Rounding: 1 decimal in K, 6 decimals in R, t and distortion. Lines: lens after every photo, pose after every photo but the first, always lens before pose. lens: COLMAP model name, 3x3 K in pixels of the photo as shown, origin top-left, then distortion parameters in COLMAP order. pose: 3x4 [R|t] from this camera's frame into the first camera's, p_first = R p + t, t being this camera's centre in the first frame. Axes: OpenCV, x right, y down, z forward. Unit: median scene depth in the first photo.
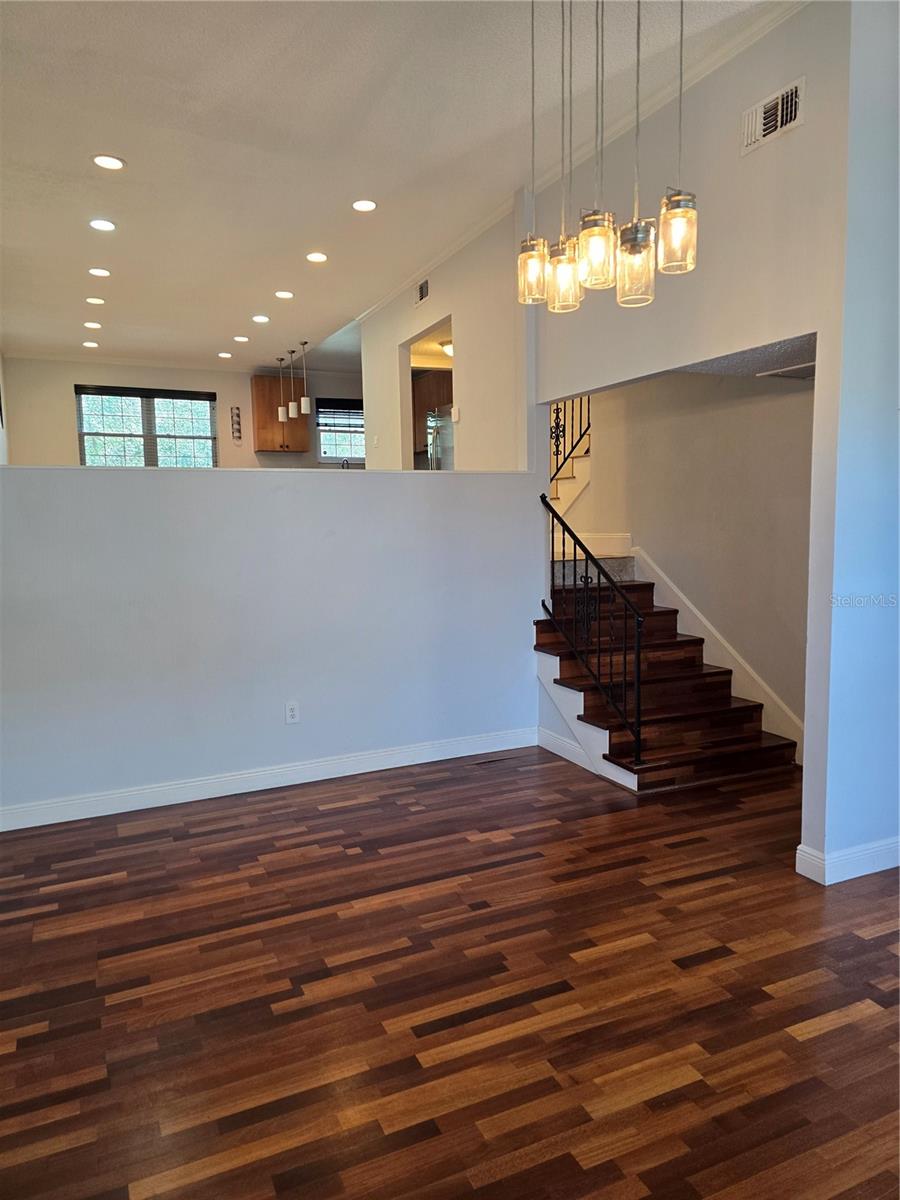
lens RADIAL K [[803.5, 0, 450.2], [0, 803.5, 588.1], [0, 0, 1]] dist [0.061553, -0.055845]
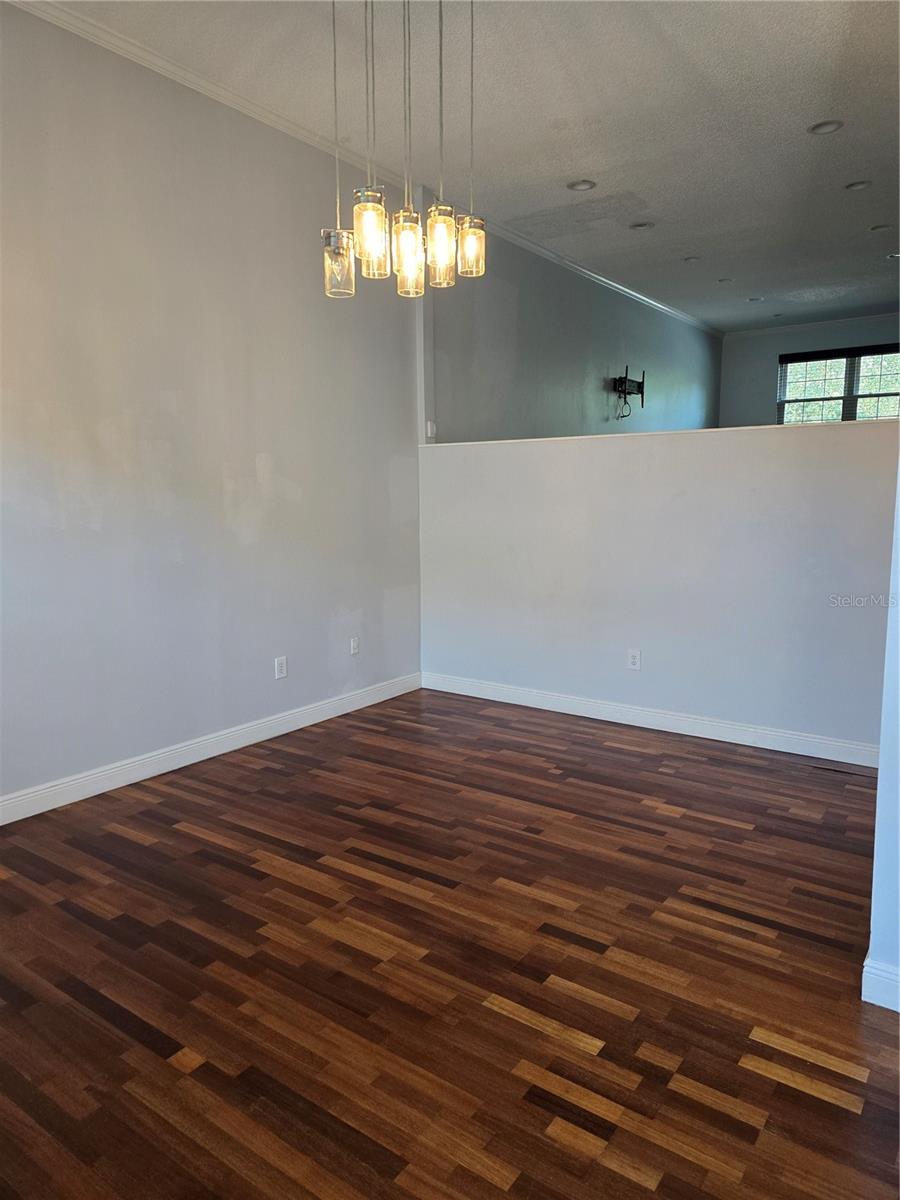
lens RADIAL K [[803.5, 0, 447.8], [0, 803.5, 611.1], [0, 0, 1]] dist [0.061553, -0.055845]
pose [[0.493890, 0.144244, -0.857477, 0.792029], [-0.085806, 0.989416, 0.117016, -0.022232], [0.865281, 0.015784, 0.501039, 0.304663]]
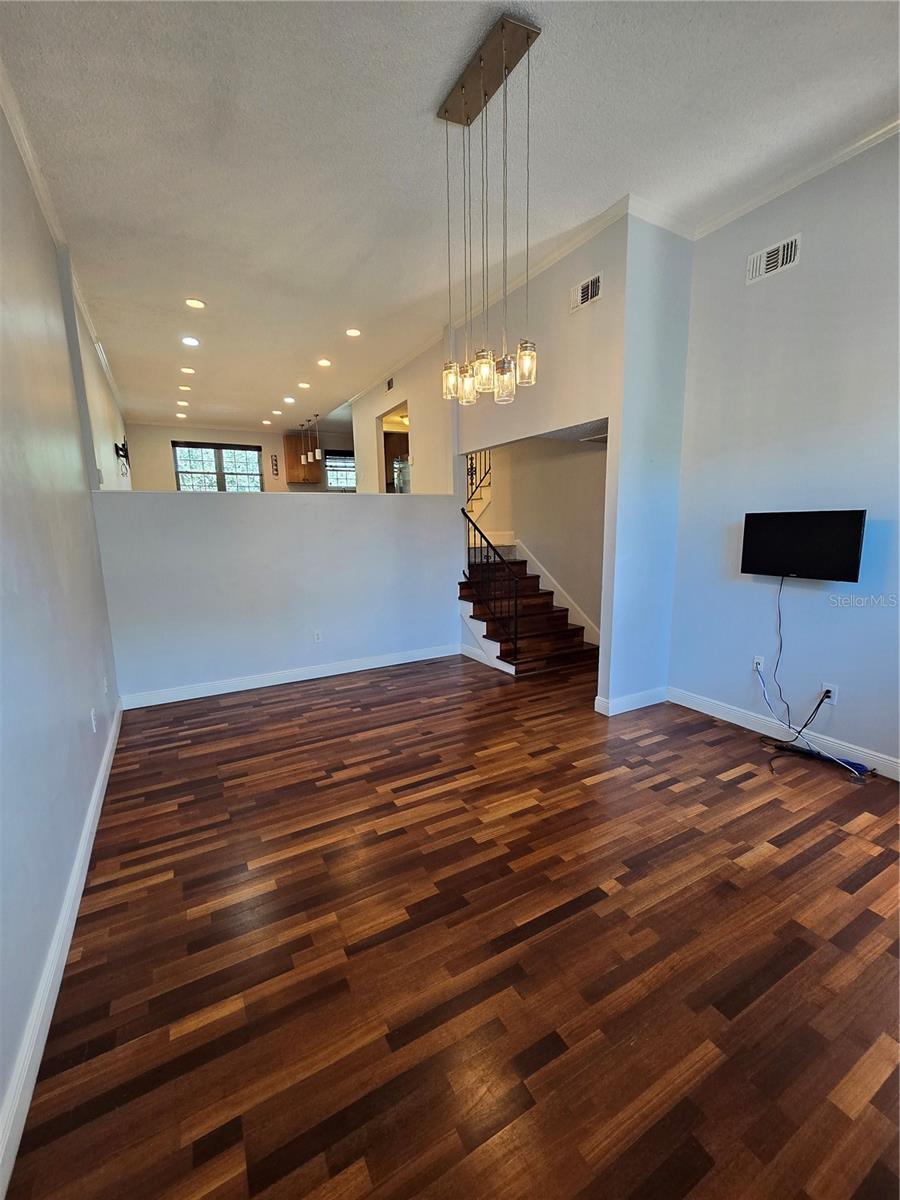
lens RADIAL K [[494.7, 0, 449.6], [0, 494.7, 606.7], [0, 0, 1]] dist [-0.004741, 0.003440]
pose [[0.996804, -0.015996, 0.078270, 0.003665], [0.010015, 0.997041, 0.076219, 0.017655], [-0.079257, -0.075191, 0.994014, -0.089900]]
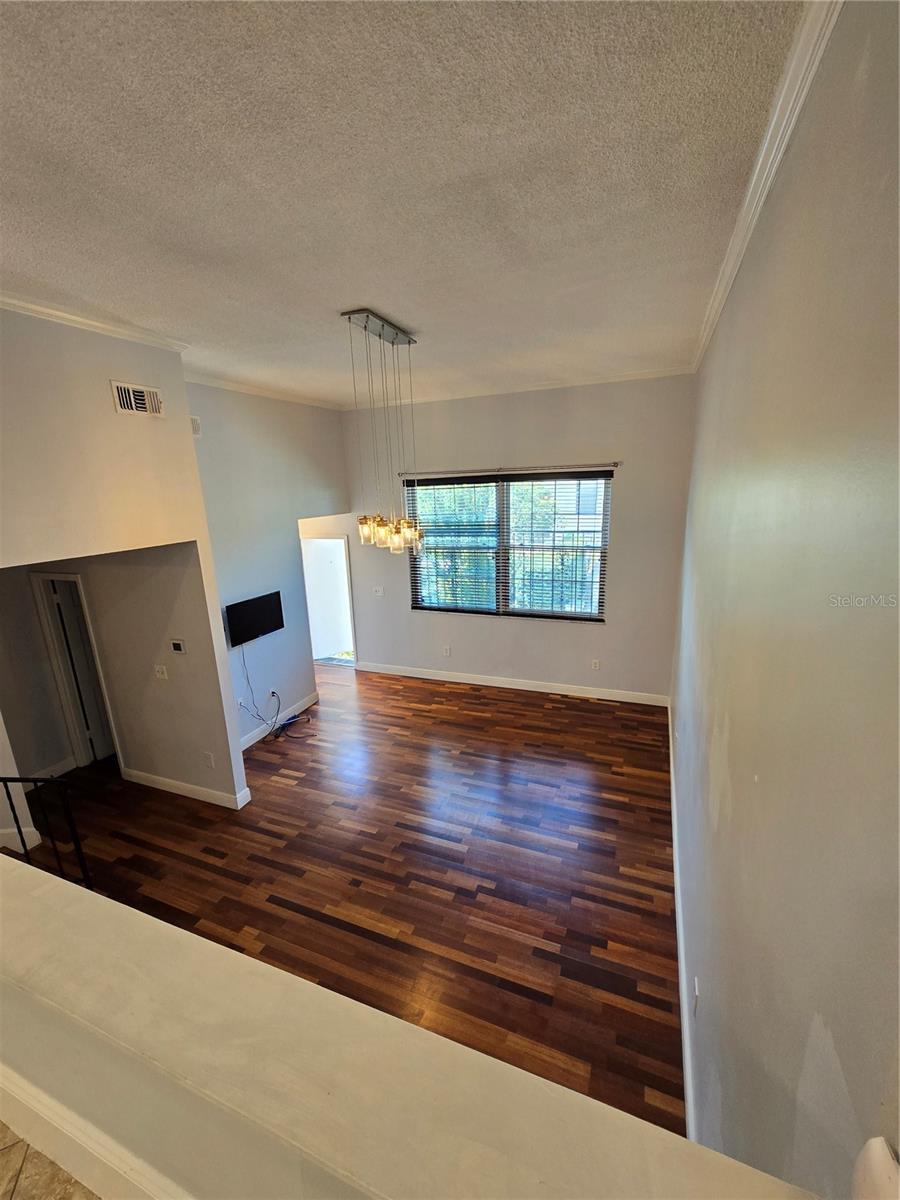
lens RADIAL K [[494.7, 0, 437.4], [0, 494.7, 602.4], [0, 0, 1]] dist [-0.004741, 0.003440]
pose [[-0.667140, -0.135994, 0.732414, -0.681276], [0.118161, 0.951429, 0.284292, -0.398934], [-0.735501, 0.276205, -0.618667, 1.214179]]
